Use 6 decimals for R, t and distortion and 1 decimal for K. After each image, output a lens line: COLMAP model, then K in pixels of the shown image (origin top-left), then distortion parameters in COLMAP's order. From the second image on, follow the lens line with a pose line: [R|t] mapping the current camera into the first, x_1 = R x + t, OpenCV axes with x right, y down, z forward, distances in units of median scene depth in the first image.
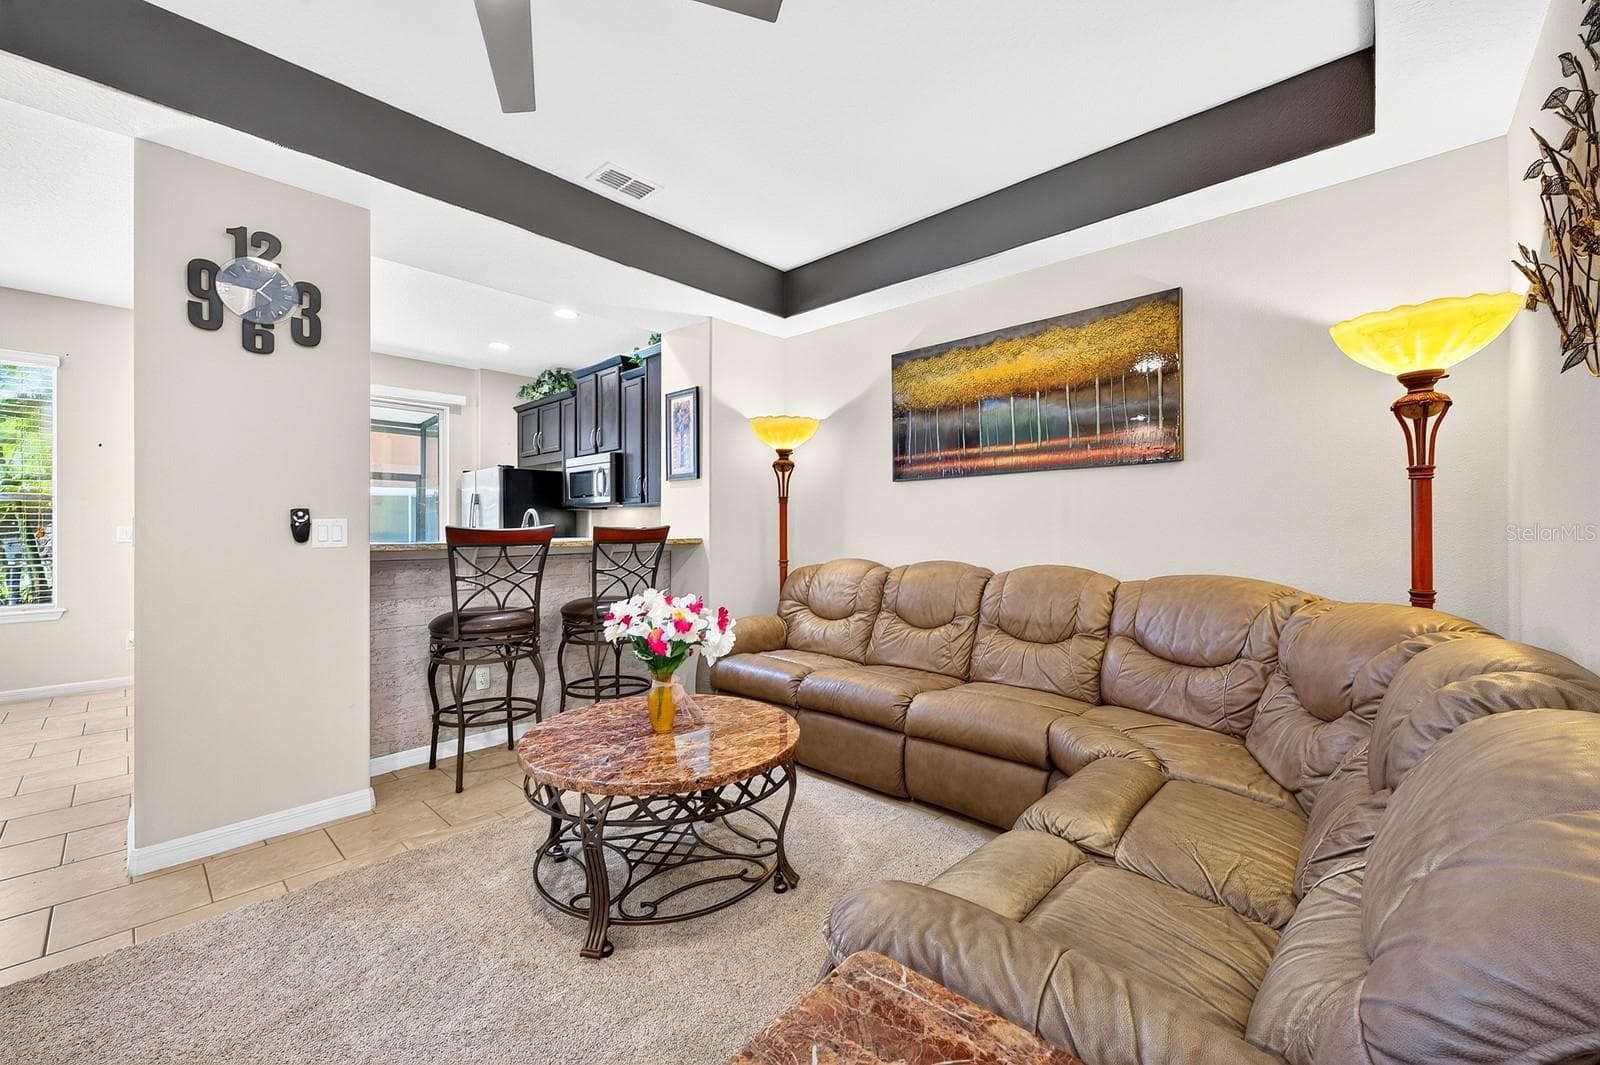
lens RADIAL K [[628.9, 0, 793.3], [0, 628.9, 528.8], [0, 0, 1]] dist [-0.013786, 0.007151]
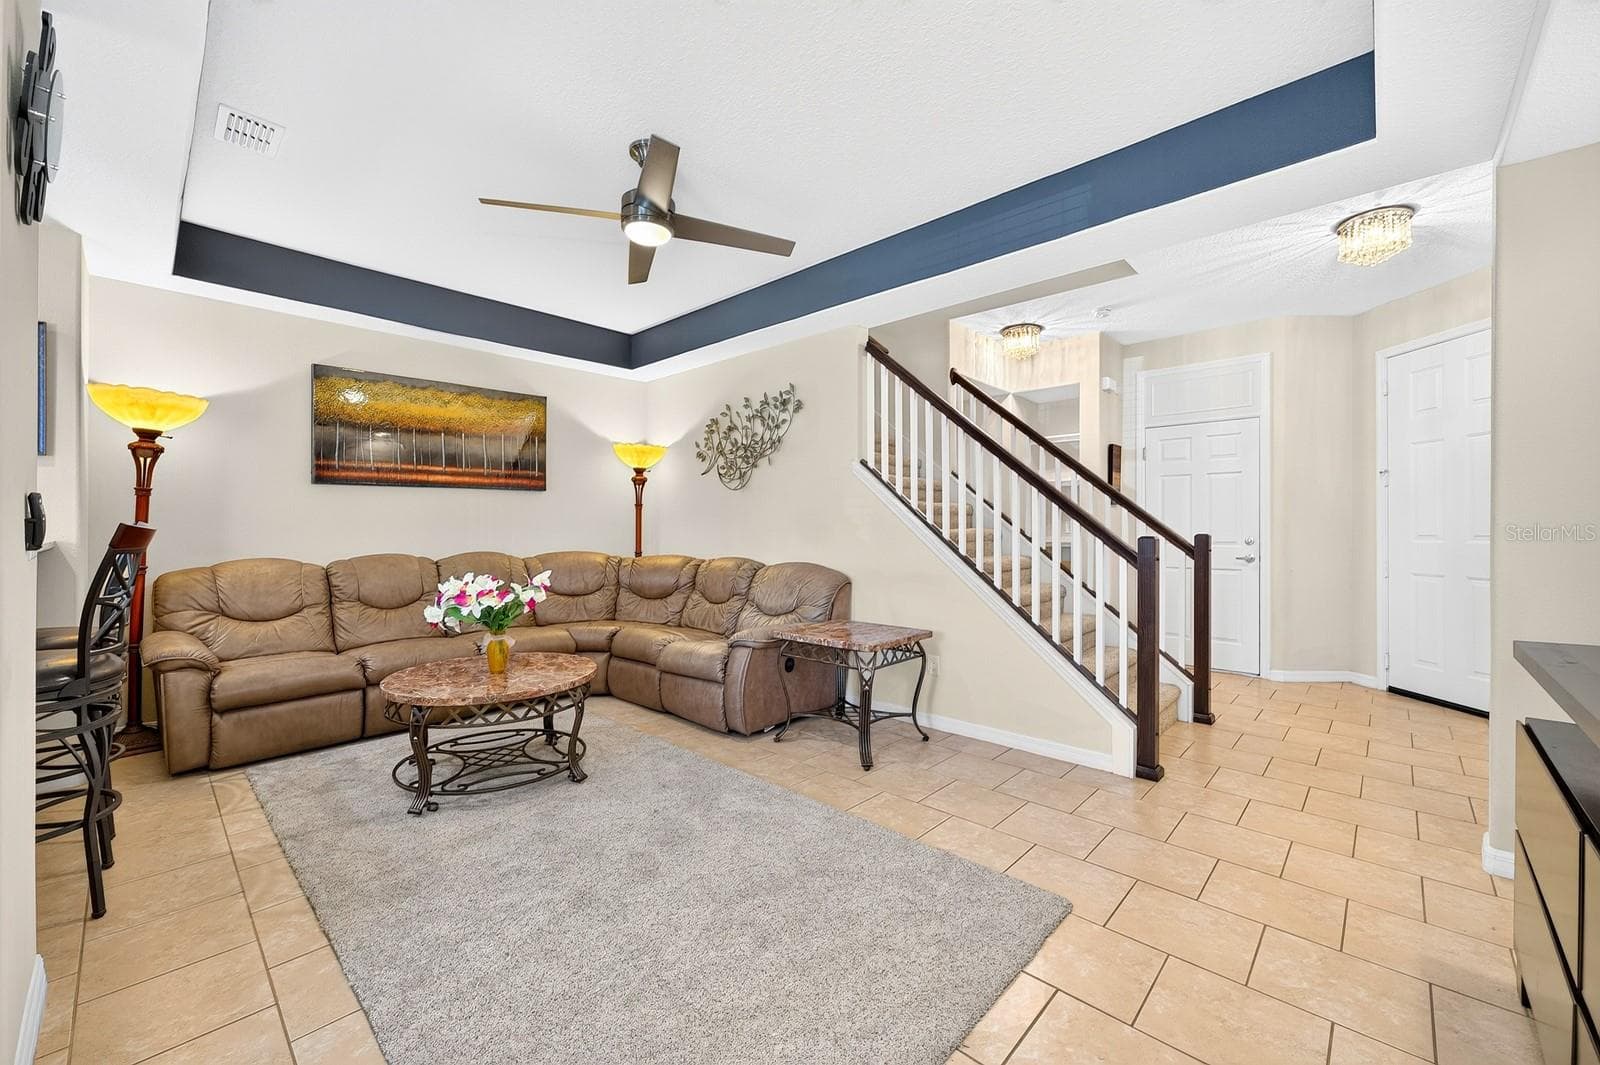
lens RADIAL K [[628.9, 0, 793.3], [0, 628.9, 528.8], [0, 0, 1]] dist [-0.013786, 0.007151]
pose [[0.017743, 0.000139, 0.999843, -1.099829], [0.000843, 1.000000, -0.000153, 0.002863], [-0.999842, 0.000846, 0.017743, 0.219011]]
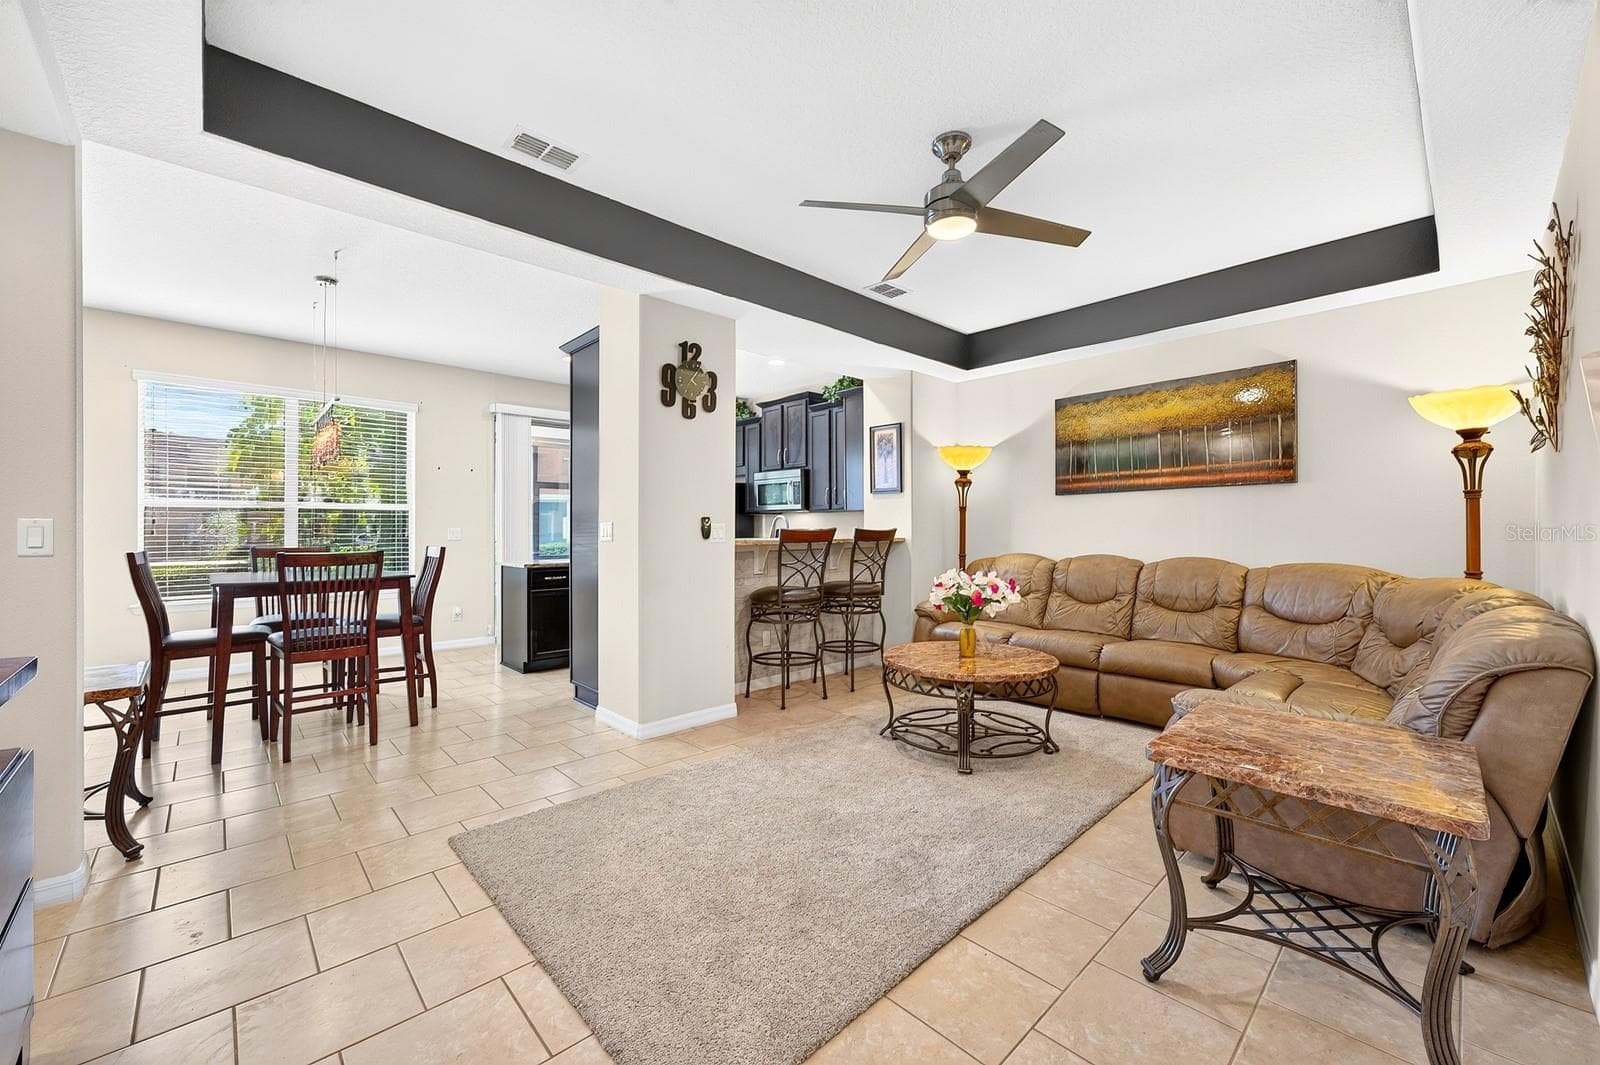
lens RADIAL K [[623.1, 0, 802.5], [0, 623.1, 528.9], [0, 0, 1]] dist [0.001914, 0.000126]
pose [[0.998009, 0.001171, -0.063060, -0.363843], [-0.001334, 0.999996, -0.002543, 0.000401], [0.063056, 0.002622, 0.998007, -0.427721]]
